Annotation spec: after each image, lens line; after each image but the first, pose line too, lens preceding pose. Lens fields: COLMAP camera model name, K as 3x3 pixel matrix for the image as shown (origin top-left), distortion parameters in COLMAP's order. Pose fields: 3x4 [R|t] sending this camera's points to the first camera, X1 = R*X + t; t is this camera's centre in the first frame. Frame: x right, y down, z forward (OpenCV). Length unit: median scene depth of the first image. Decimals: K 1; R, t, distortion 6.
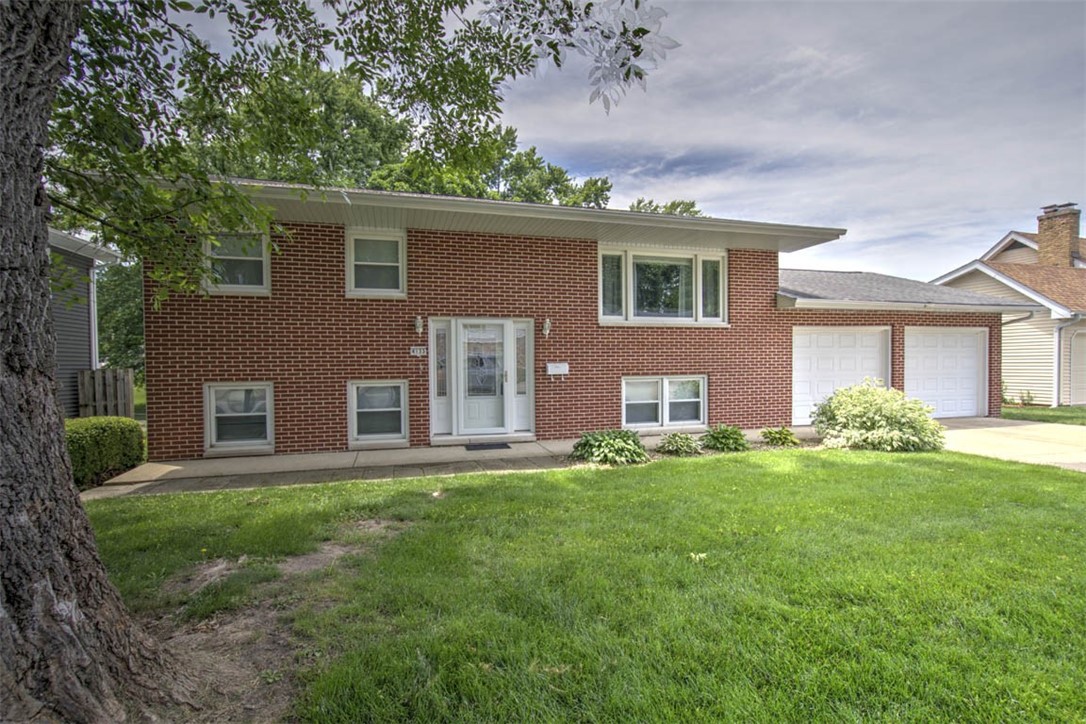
lens RADIAL K [[503.6, 0, 539.6], [0, 503.6, 371.9], [0, 0, 1]] dist [-0.001011, -0.000960]
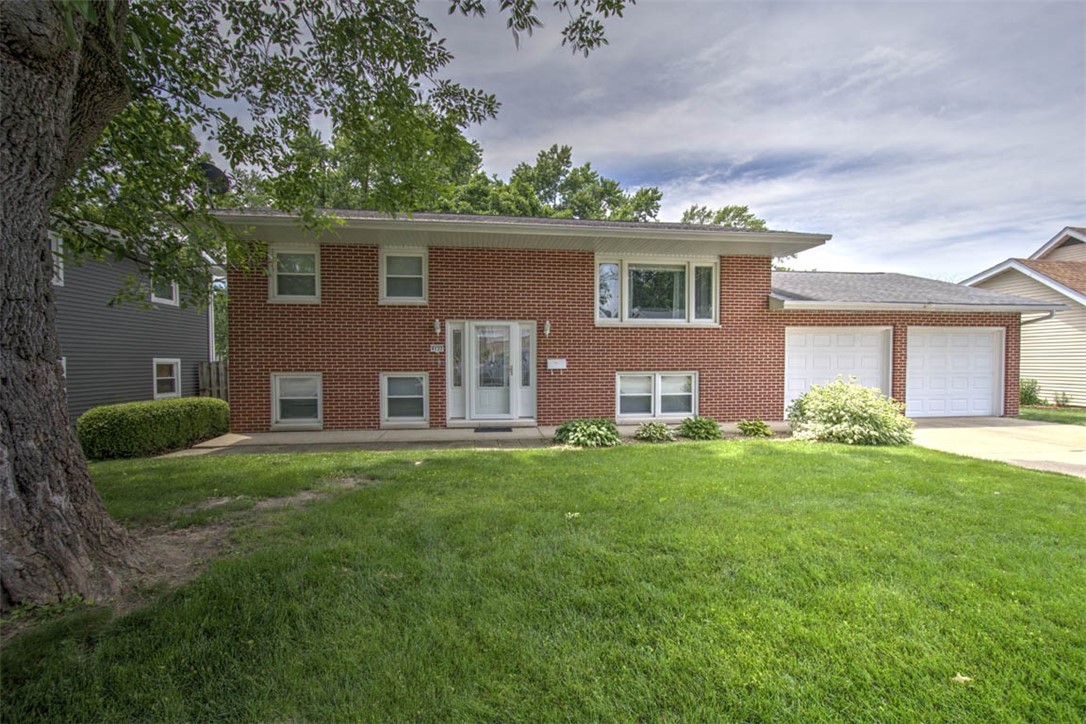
lens RADIAL K [[461.8, 0, 541.3], [0, 461.8, 371.6], [0, 0, 1]] dist [-0.004872, -0.000328]
pose [[0.989729, 0.011286, -0.142510, 0.164704], [-0.010208, 0.999914, 0.008293, 0.002389], [0.142591, -0.006753, 0.989759, -0.054104]]
